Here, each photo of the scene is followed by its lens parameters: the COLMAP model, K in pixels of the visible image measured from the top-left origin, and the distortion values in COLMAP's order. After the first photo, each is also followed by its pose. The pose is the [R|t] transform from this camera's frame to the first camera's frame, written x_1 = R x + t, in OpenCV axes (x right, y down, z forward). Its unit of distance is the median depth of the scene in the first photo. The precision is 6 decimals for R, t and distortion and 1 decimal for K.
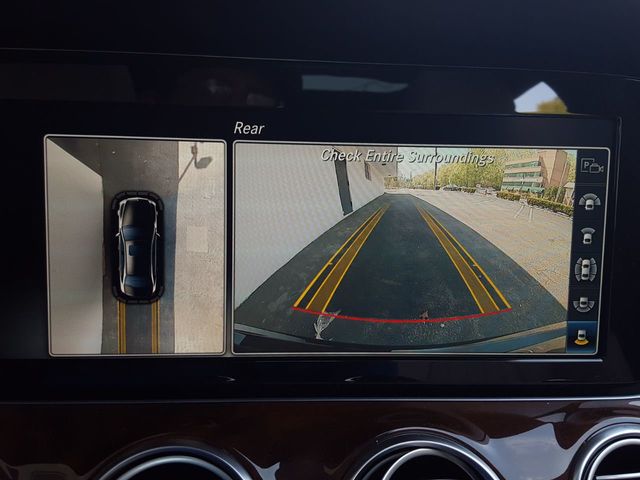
lens RADIAL K [[606.9, 0, 320.0], [0, 606.9, 240.0], [0, 0, 1]] dist [0.143551, -0.224336]
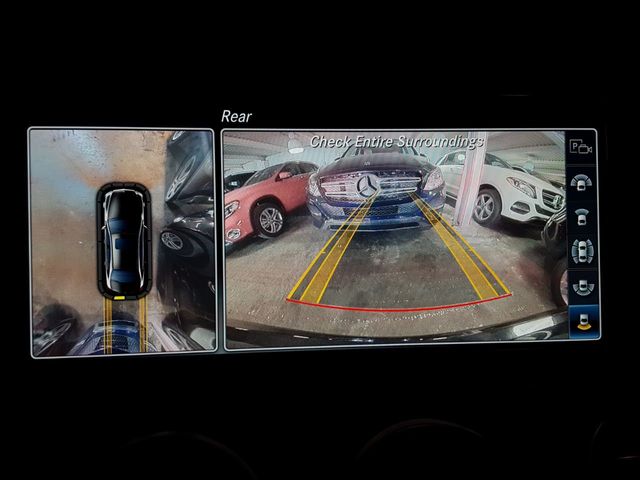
lens RADIAL K [[606.9, 0, 320.0], [0, 606.9, 240.0], [0, 0, 1]] dist [0.143551, -0.224336]
pose [[0.999054, -0.036463, 0.023681, -0.011392], [0.038701, 0.994014, -0.102171, 0.121070], [-0.019814, 0.102991, 0.994485, 0.029387]]
